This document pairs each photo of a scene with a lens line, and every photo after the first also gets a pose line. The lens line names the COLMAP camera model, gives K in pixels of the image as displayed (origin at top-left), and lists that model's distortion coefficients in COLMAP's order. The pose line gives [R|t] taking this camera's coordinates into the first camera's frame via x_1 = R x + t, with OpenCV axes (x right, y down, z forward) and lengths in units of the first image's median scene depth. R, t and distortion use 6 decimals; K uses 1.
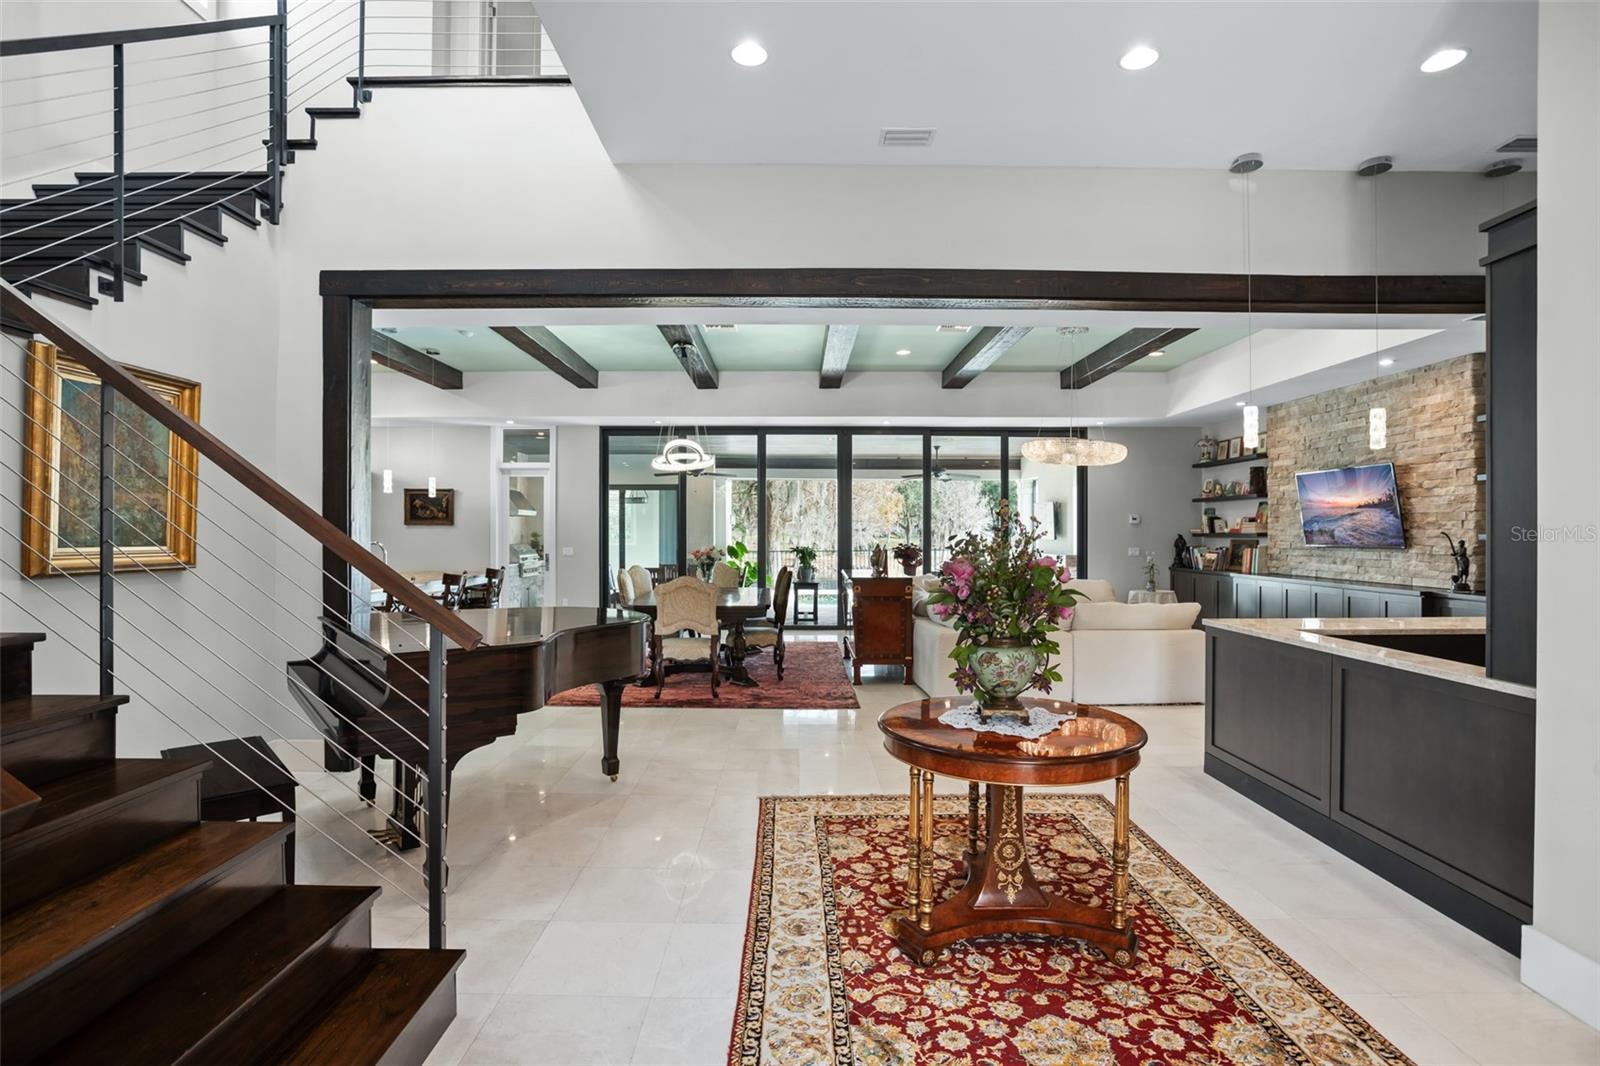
lens RADIAL K [[783.2, 0, 787.1], [0, 783.2, 532.0], [0, 0, 1]] dist [-0.055021, 0.017612]
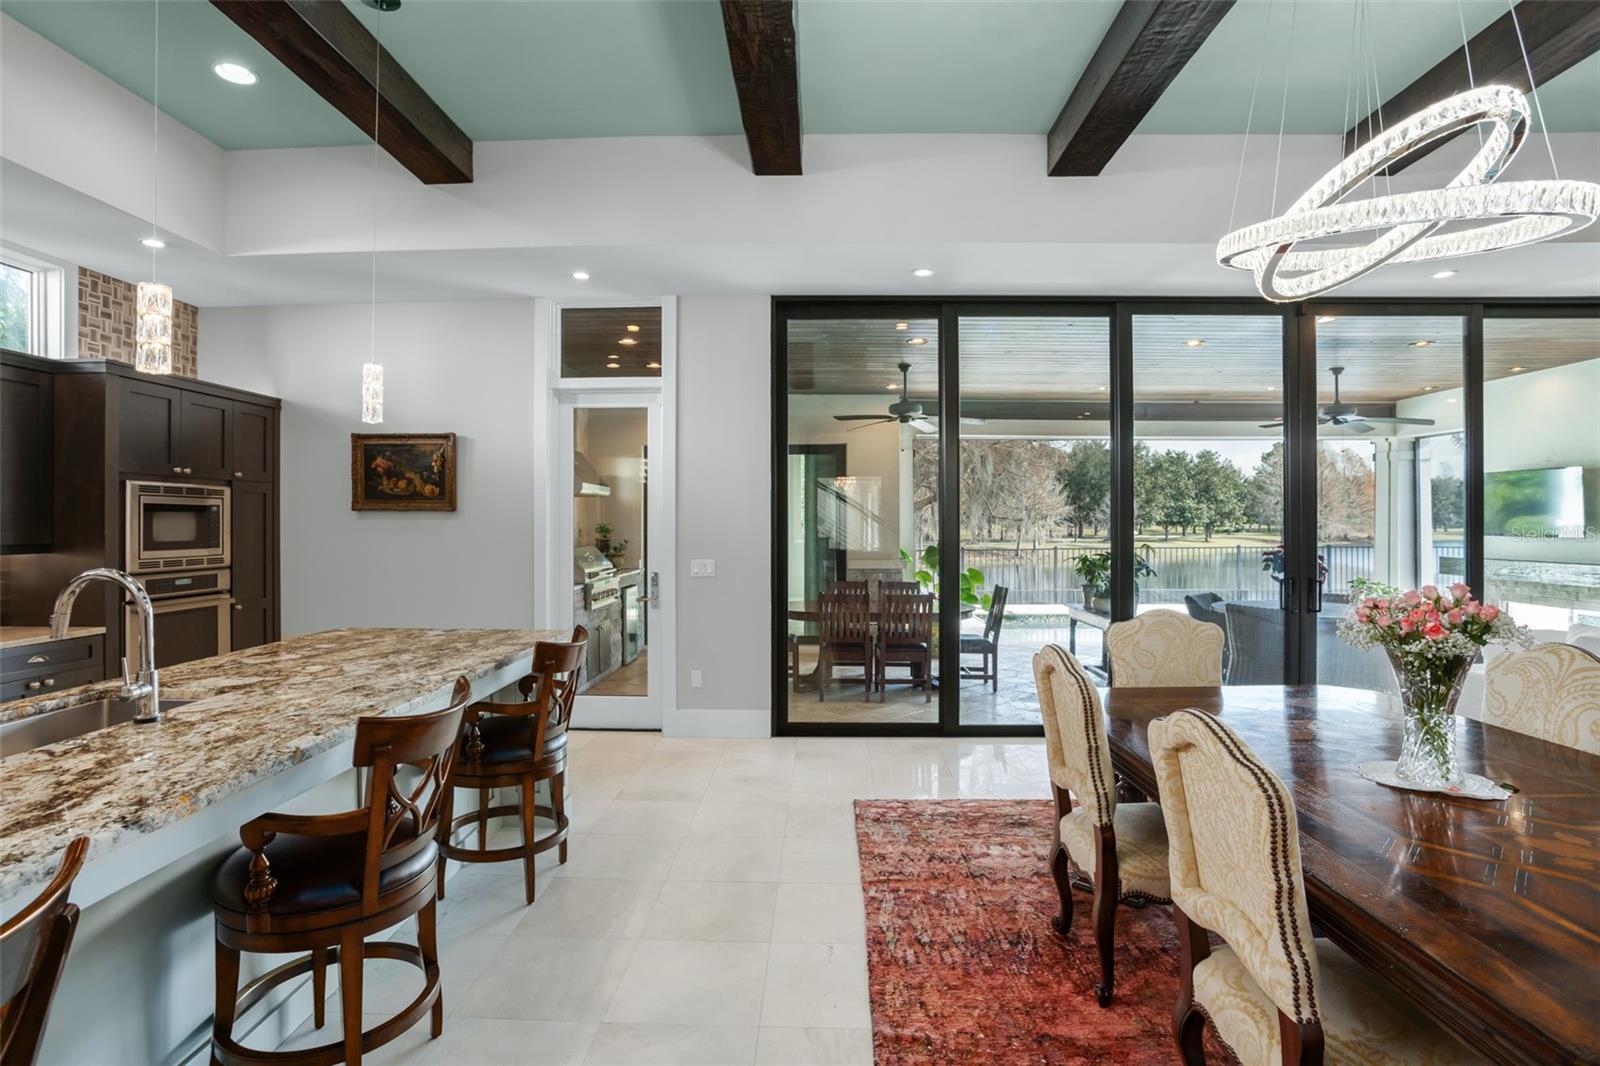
lens RADIAL K [[783.2, 0, 799.5], [0, 783.2, 525.6], [0, 0, 1]] dist [-0.055021, 0.017612]
pose [[0.999824, -0.000231, -0.018735, -0.363662], [0.000319, 0.999989, 0.004716, -0.003922], [0.018733, -0.004721, 0.999813, 0.911589]]
